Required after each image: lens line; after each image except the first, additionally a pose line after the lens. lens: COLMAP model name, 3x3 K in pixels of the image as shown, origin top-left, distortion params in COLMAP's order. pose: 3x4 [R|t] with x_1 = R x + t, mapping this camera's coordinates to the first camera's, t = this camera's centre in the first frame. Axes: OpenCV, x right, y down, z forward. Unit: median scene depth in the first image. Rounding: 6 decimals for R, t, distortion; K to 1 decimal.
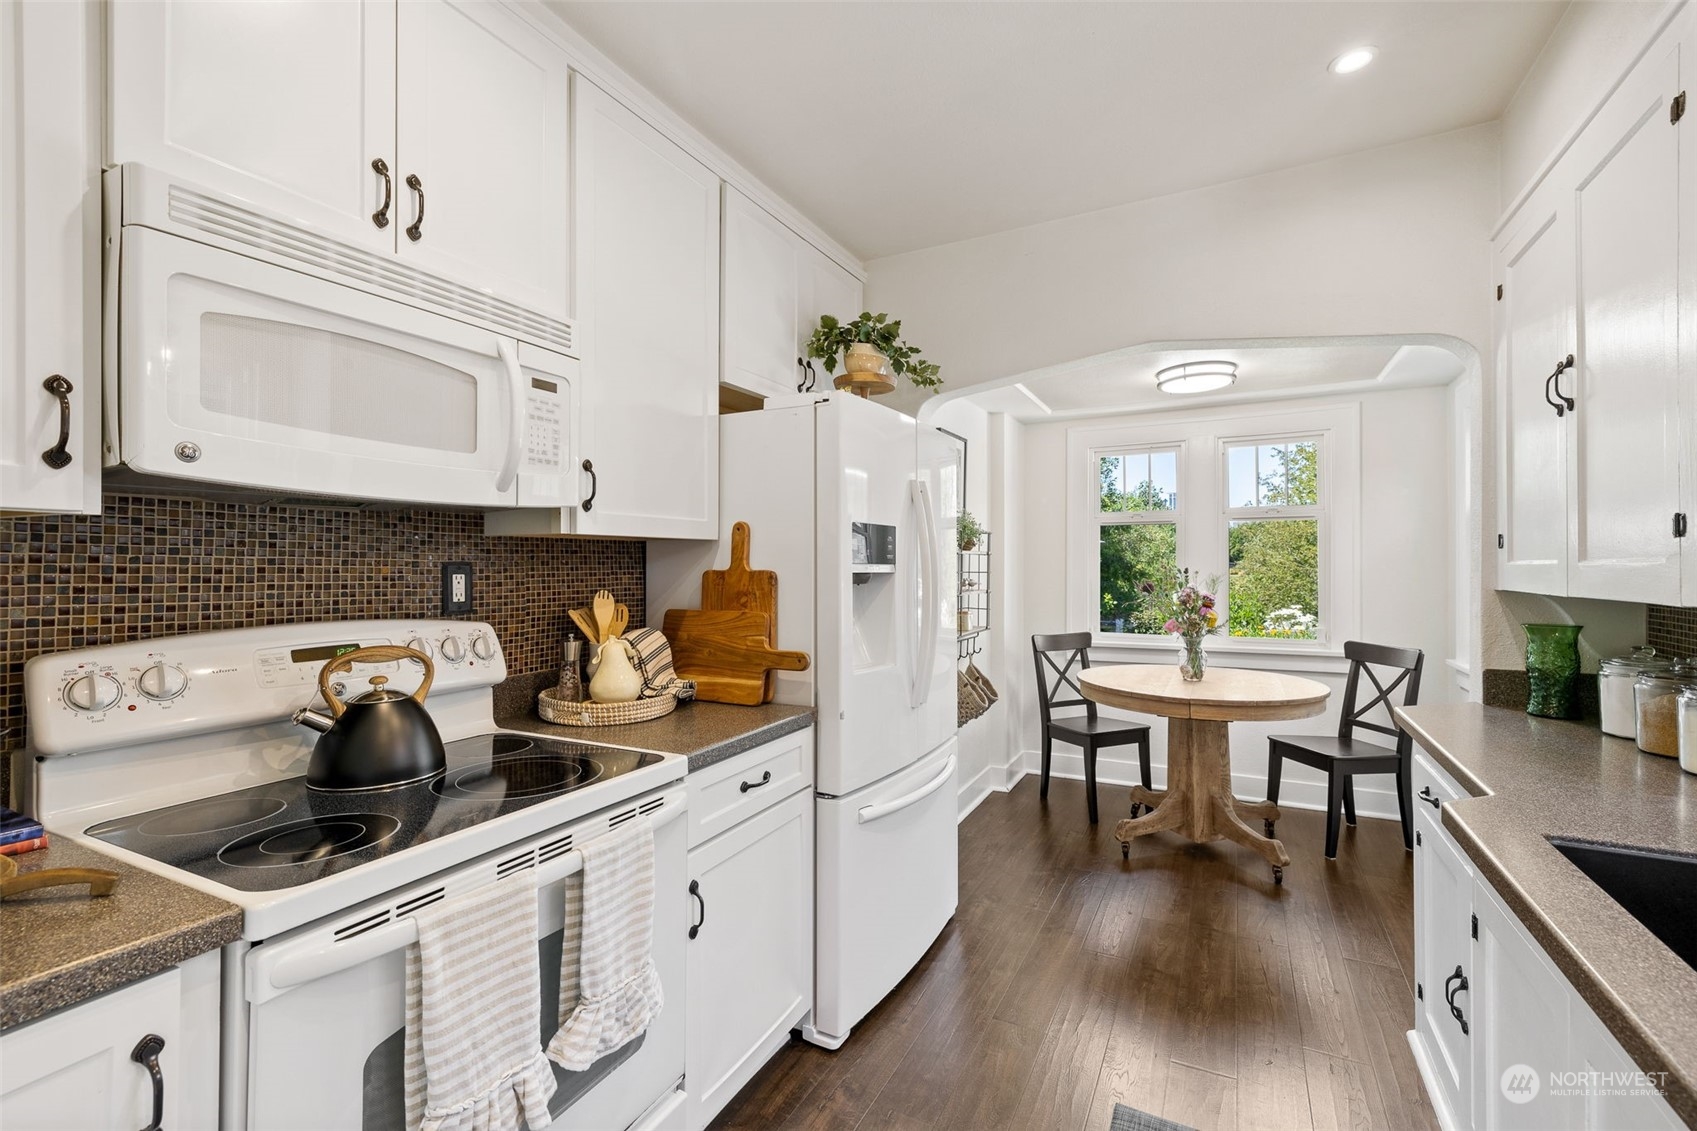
lens RADIAL K [[733.2, 0, 844.5], [0, 733.2, 564.1], [0, 0, 1]] dist [-0.008352, 0.000385]
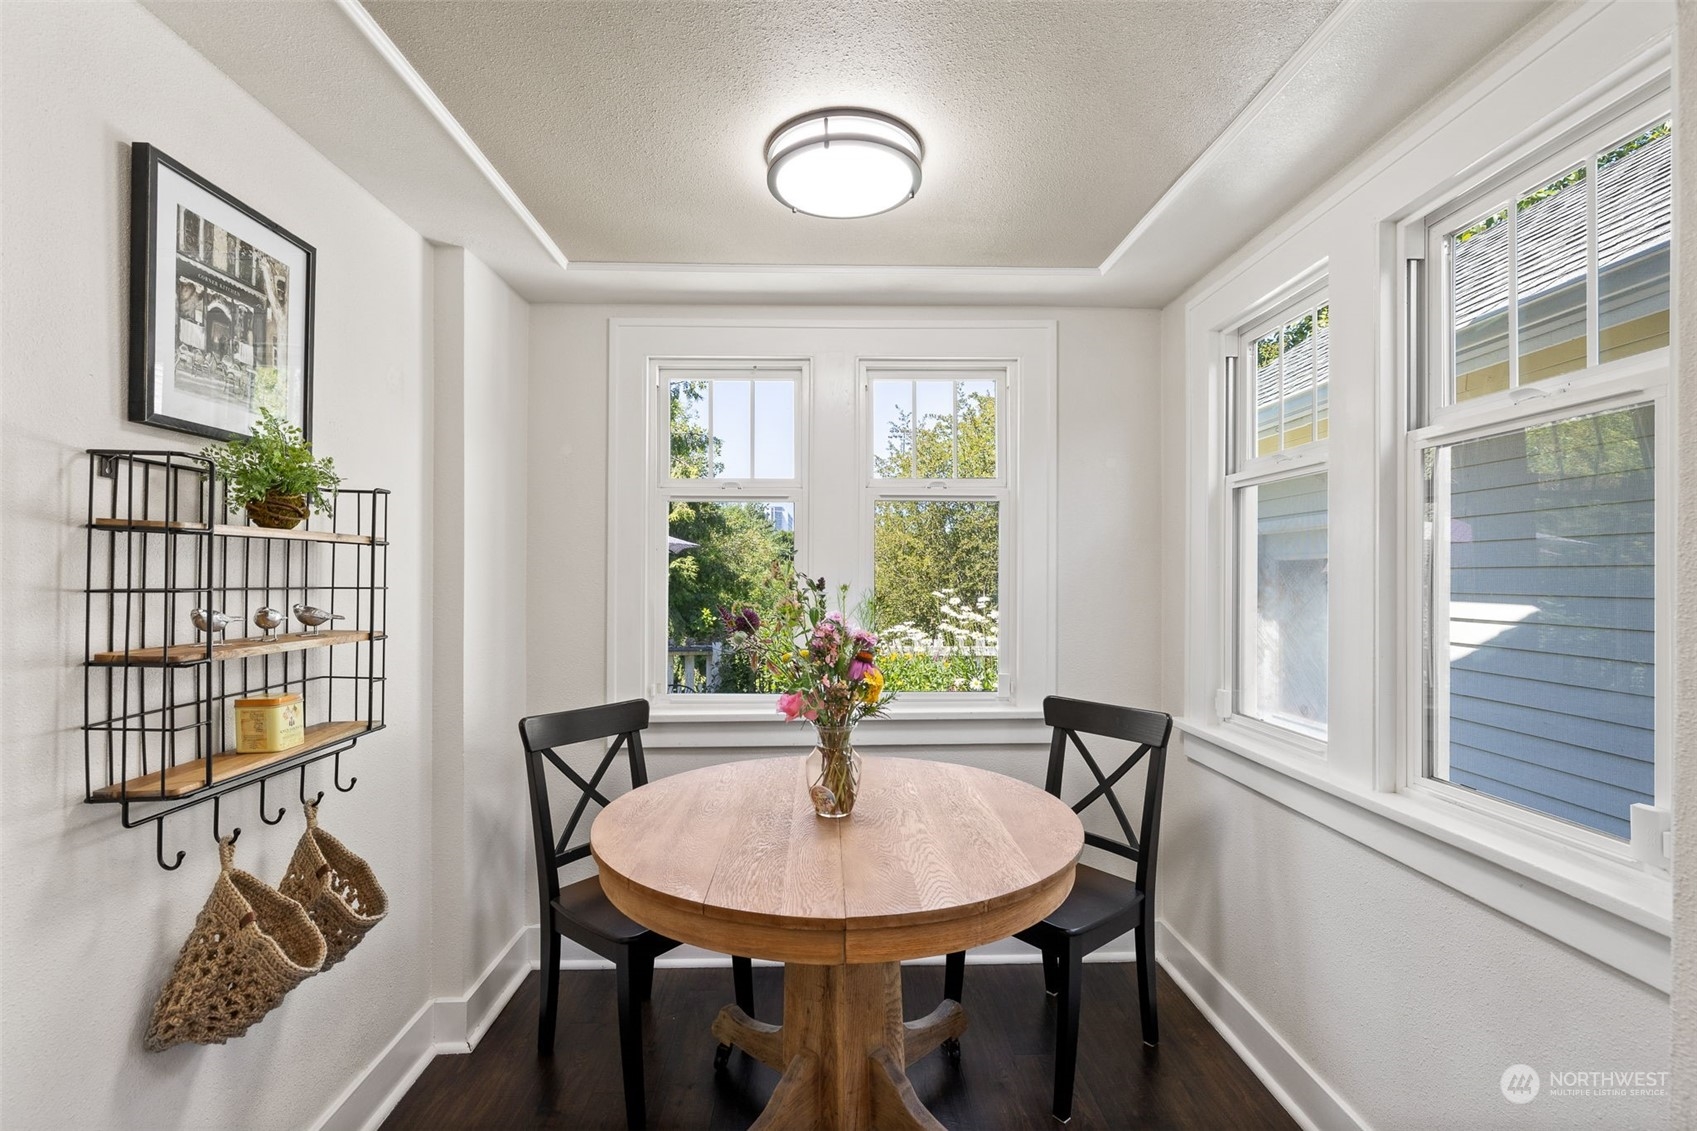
lens RADIAL K [[733.2, 0, 844.6], [0, 733.2, 569.3], [0, 0, 1]] dist [-0.008352, 0.000385]
pose [[0.868362, 0.006375, 0.495889, 0.225682], [-0.003411, 0.999971, -0.006882, 0.002880], [-0.495918, 0.004284, 0.868359, 0.536239]]
